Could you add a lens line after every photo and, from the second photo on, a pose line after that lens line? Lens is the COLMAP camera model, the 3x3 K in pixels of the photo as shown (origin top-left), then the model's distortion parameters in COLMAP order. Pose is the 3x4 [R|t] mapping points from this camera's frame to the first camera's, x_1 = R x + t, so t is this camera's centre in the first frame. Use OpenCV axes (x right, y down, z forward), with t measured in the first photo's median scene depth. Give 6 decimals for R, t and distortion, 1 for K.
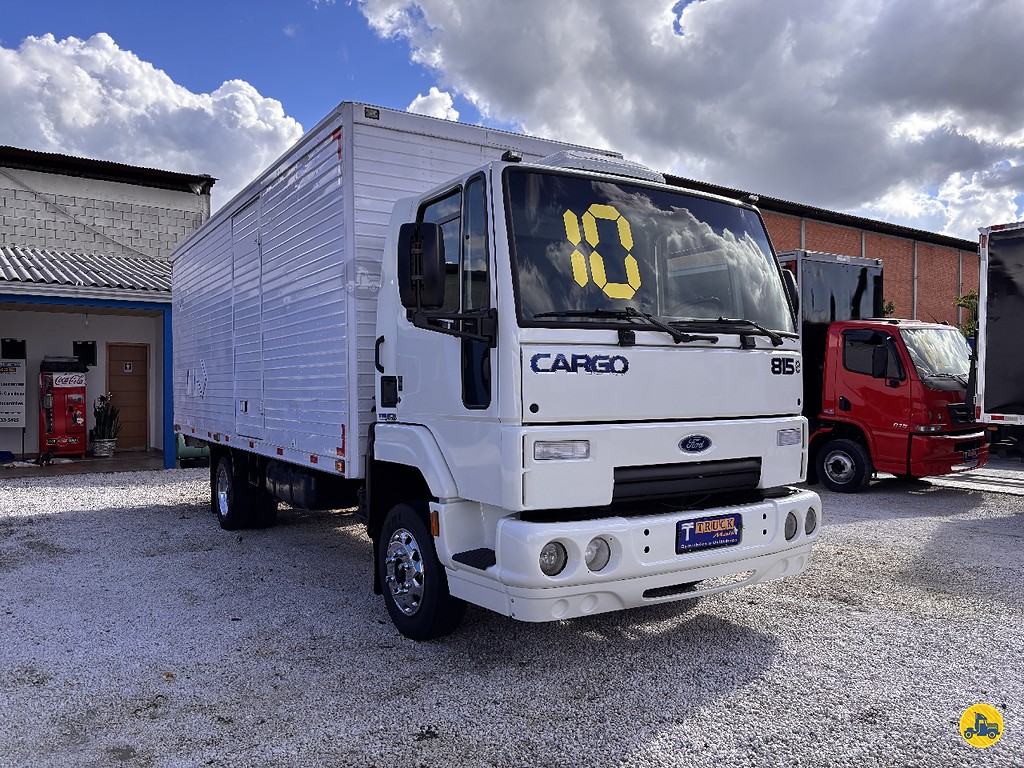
lens RADIAL K [[782.3, 0, 512.0], [0, 782.3, 384.0], [0, 0, 1]] dist [0.062922, -0.089907]
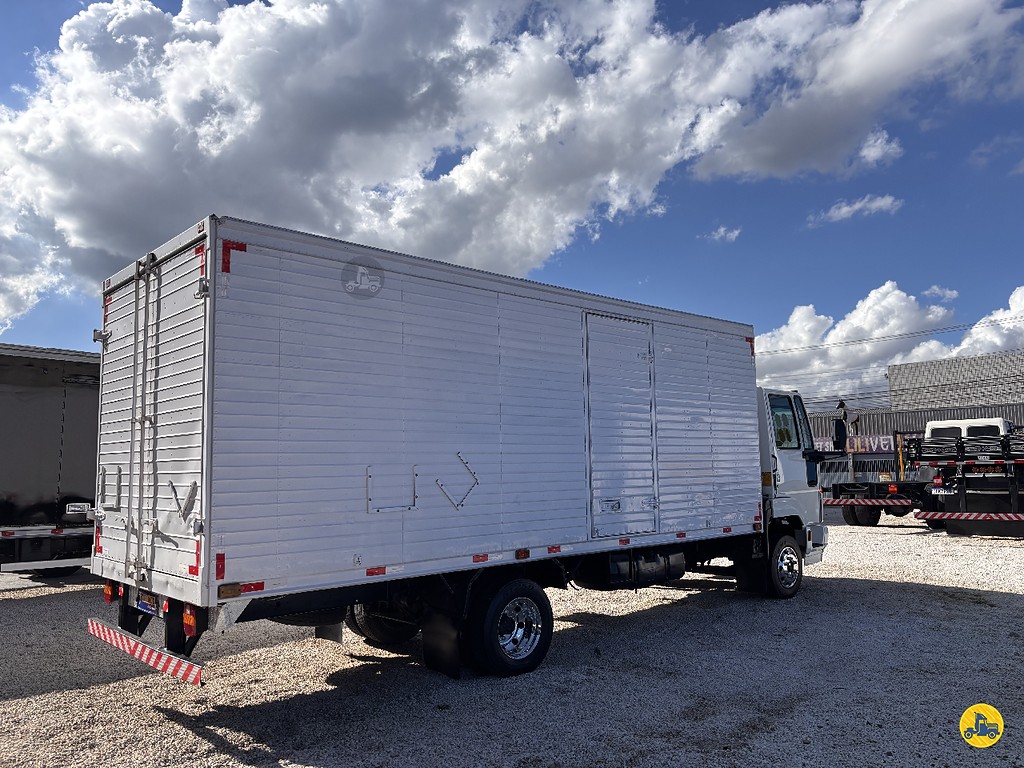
lens RADIAL K [[774.4, 0, 509.0], [0, 774.4, 382.8], [0, 0, 1]] dist [0.069108, -0.086874]
pose [[-0.165473, 0.121074, 0.978754, -2.142877], [0.017468, 0.992640, -0.119838, -0.016077], [-0.986060, -0.002733, -0.166370, 2.112005]]
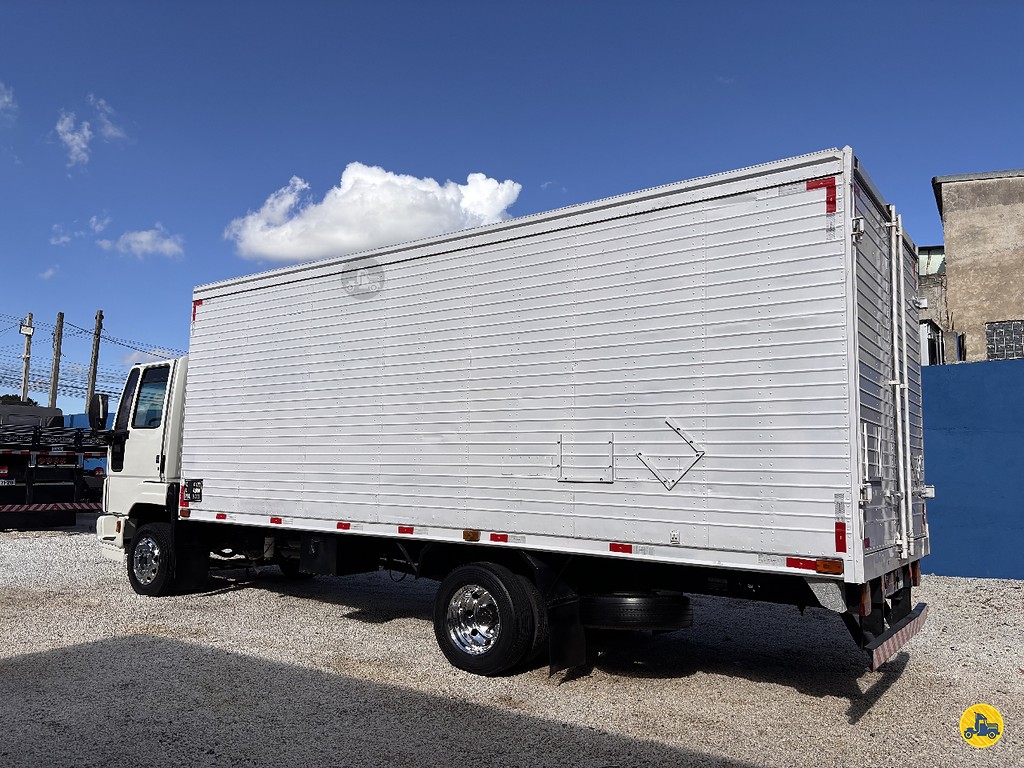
lens RADIAL K [[774.4, 0, 509.0], [0, 774.4, 382.8], [0, 0, 1]] dist [0.069108, -0.086874]
pose [[-0.931885, -0.050798, -0.359180, 0.161221], [-0.010333, 0.993462, -0.113696, 0.017210], [0.362607, -0.102240, -0.926317, 3.367102]]
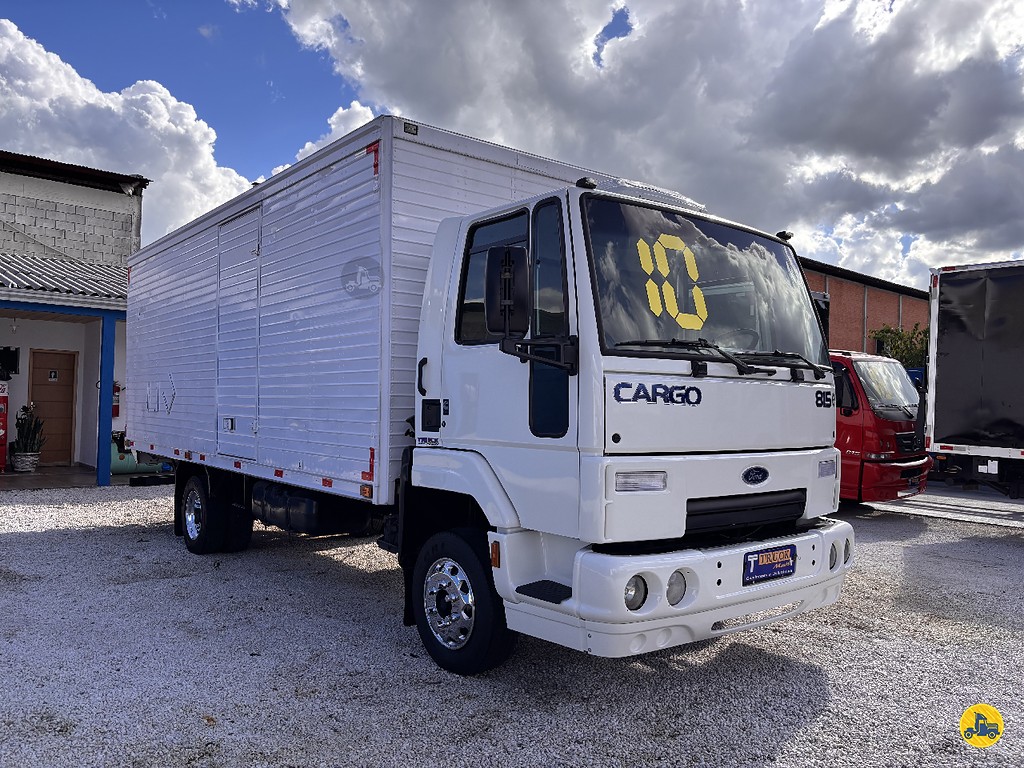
lens RADIAL K [[780.0, 0, 516.7], [0, 780.0, 383.2], [0, 0, 1]] dist [0.060706, -0.083248]
pose [[0.993029, 0.026142, 0.114936, -0.172147], [-0.023490, 0.999427, -0.024371, -0.009247], [-0.115508, 0.021502, 0.993074, 0.030305]]
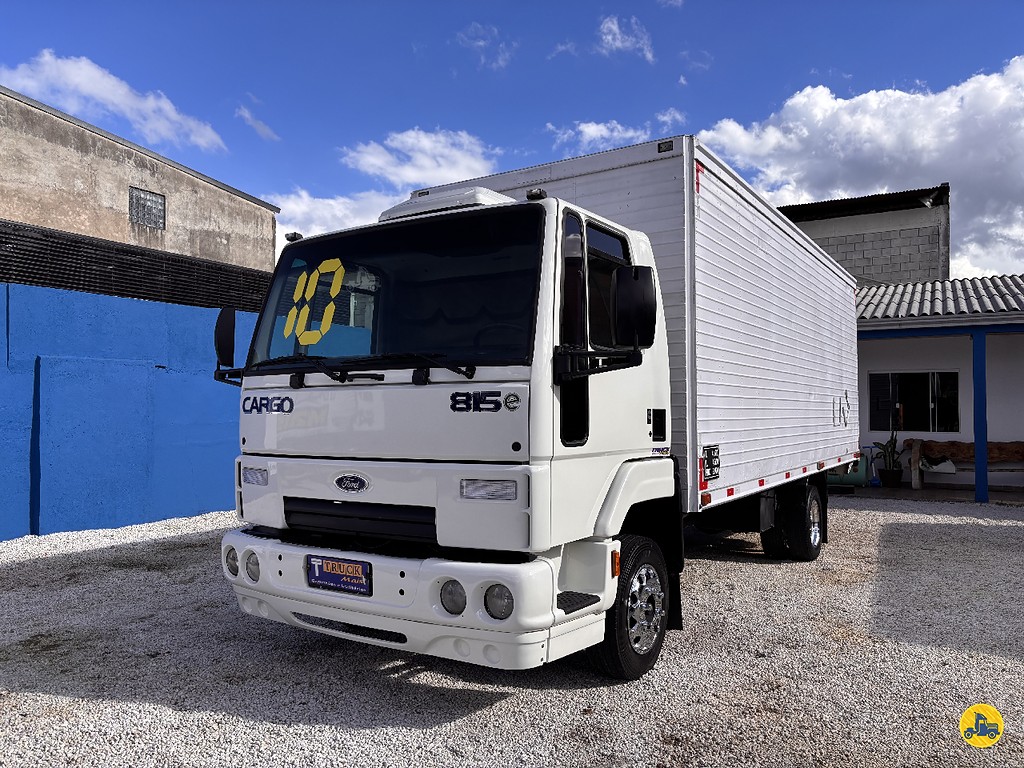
lens RADIAL K [[774.4, 0, 509.0], [0, 774.4, 382.8], [0, 0, 1]] dist [0.069108, -0.086874]
pose [[0.422039, -0.030365, -0.906069, 1.102073], [0.003976, 0.999491, -0.031644, -0.017173], [0.906569, 0.009753, 0.421945, 0.697364]]
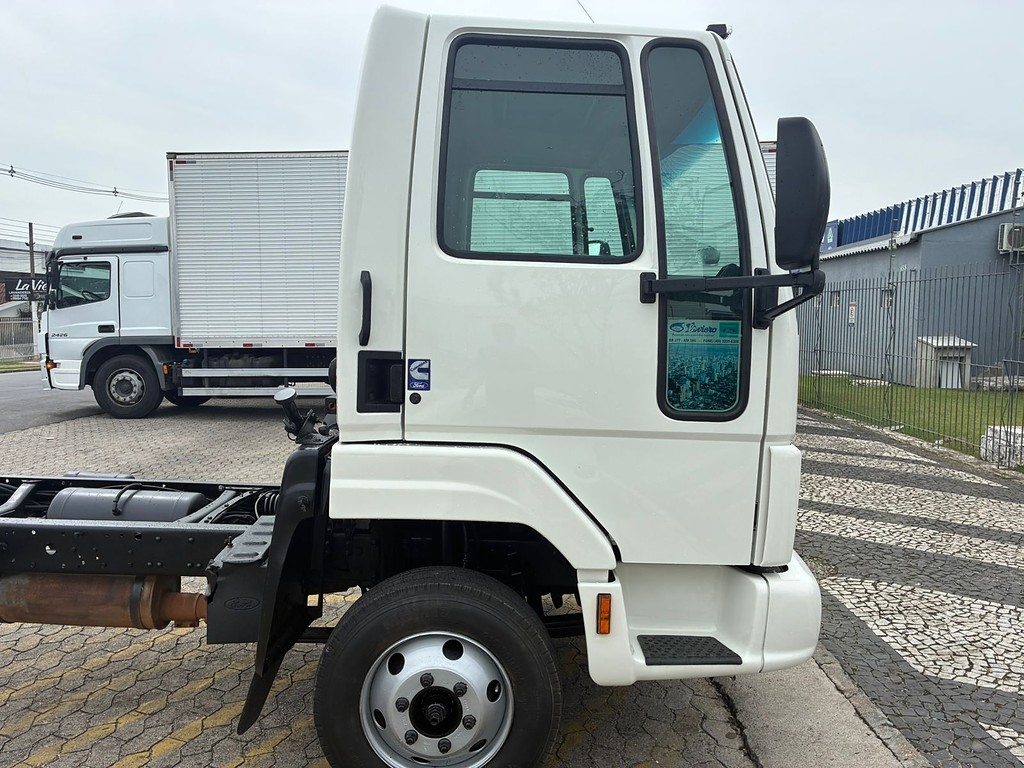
lens RADIAL K [[774.4, 0, 509.0], [0, 774.4, 382.8], [0, 0, 1]] dist [0.069108, -0.086874]
pose [[0.526000, -0.030291, 0.849945, -0.577899], [-0.062658, 0.995269, 0.074247, -0.035219], [-0.848173, -0.092310, 0.521614, 0.694809]]
